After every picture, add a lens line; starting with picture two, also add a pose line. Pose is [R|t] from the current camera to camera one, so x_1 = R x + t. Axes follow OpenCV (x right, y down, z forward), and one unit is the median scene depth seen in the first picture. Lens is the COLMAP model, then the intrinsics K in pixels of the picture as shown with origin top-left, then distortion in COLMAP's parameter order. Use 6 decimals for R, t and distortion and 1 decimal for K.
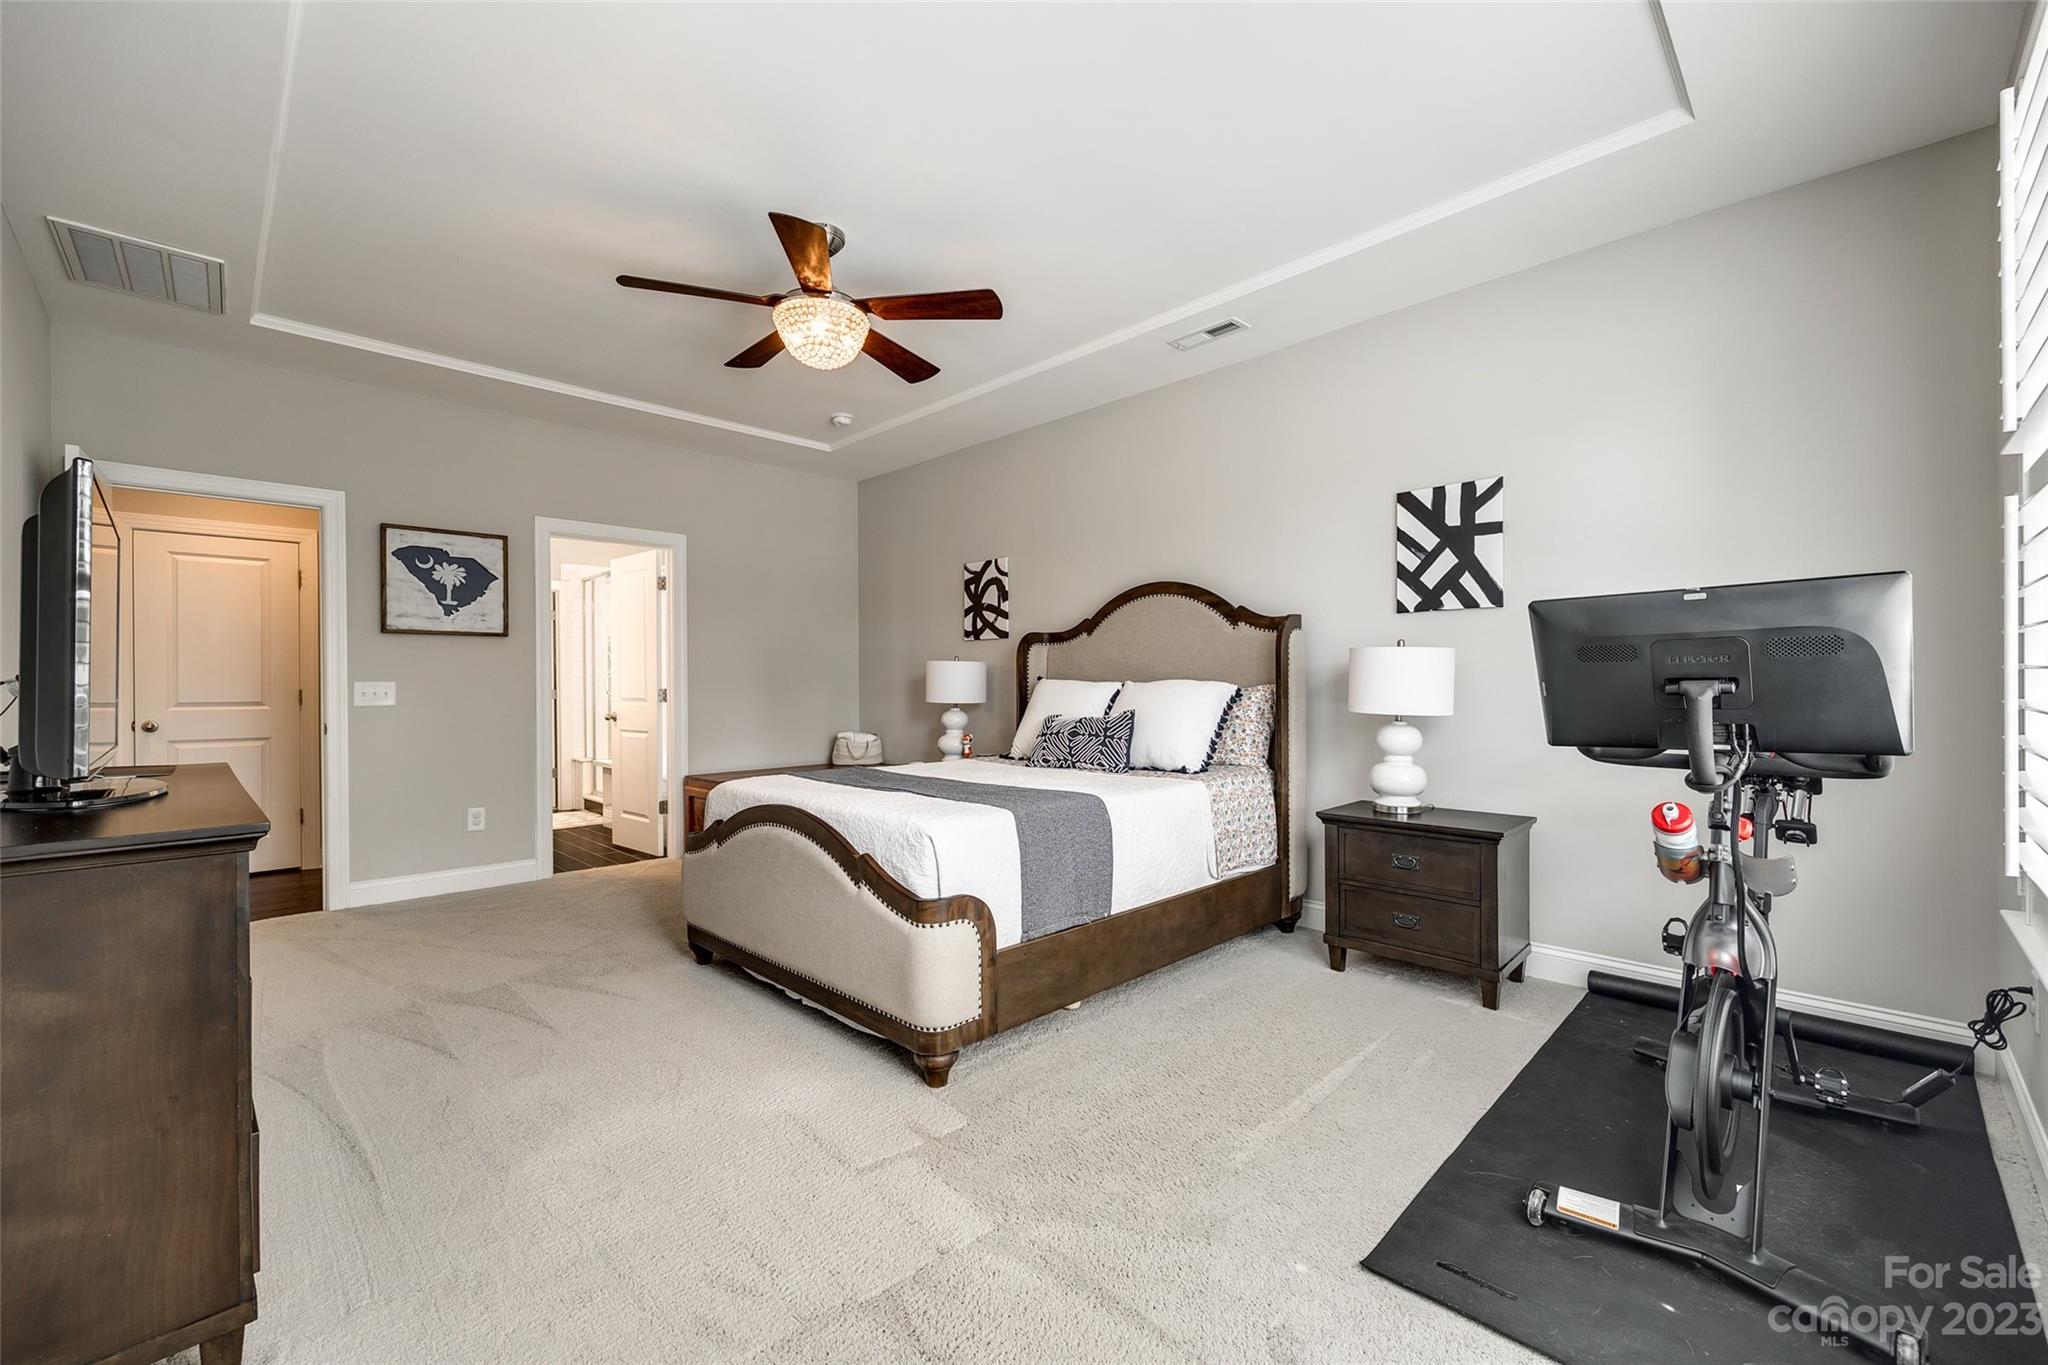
lens RADIAL K [[825.2, 0, 1034.4], [0, 825.2, 687.7], [0, 0, 1]] dist [-0.002093, 0.000036]
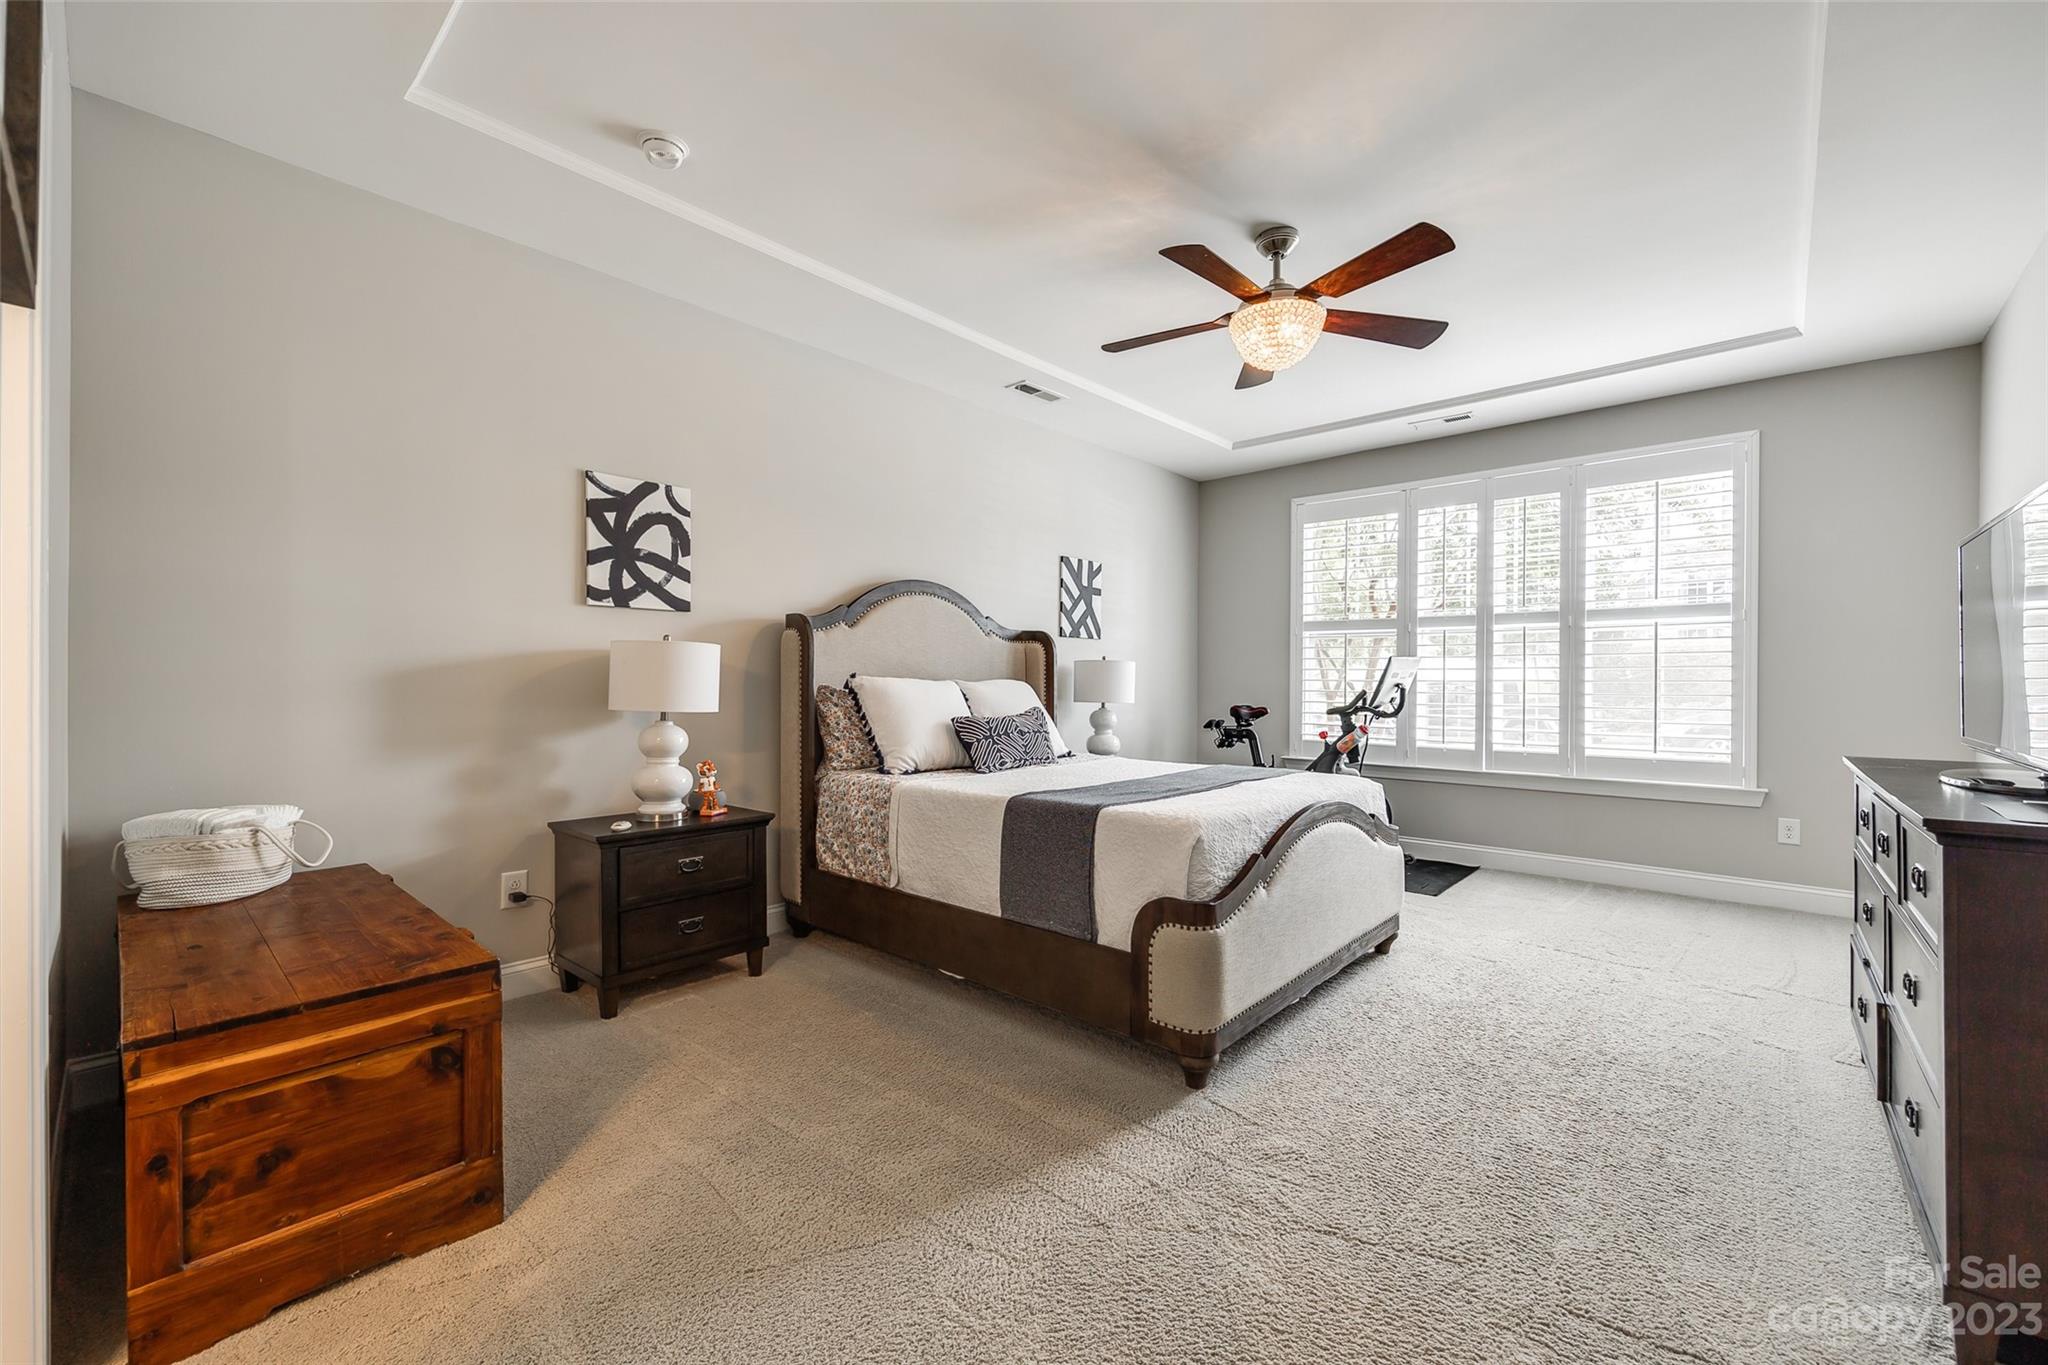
lens RADIAL K [[830.3, 0, 1024.0], [0, 830.3, 682.5], [0, 0, 1]] dist [-0.002260, -0.000061]
pose [[-0.041675, 0.010632, 0.999075, -0.692559], [0.006310, 0.999926, -0.010378, 0.004244], [-0.999111, 0.005872, -0.041739, 0.753164]]
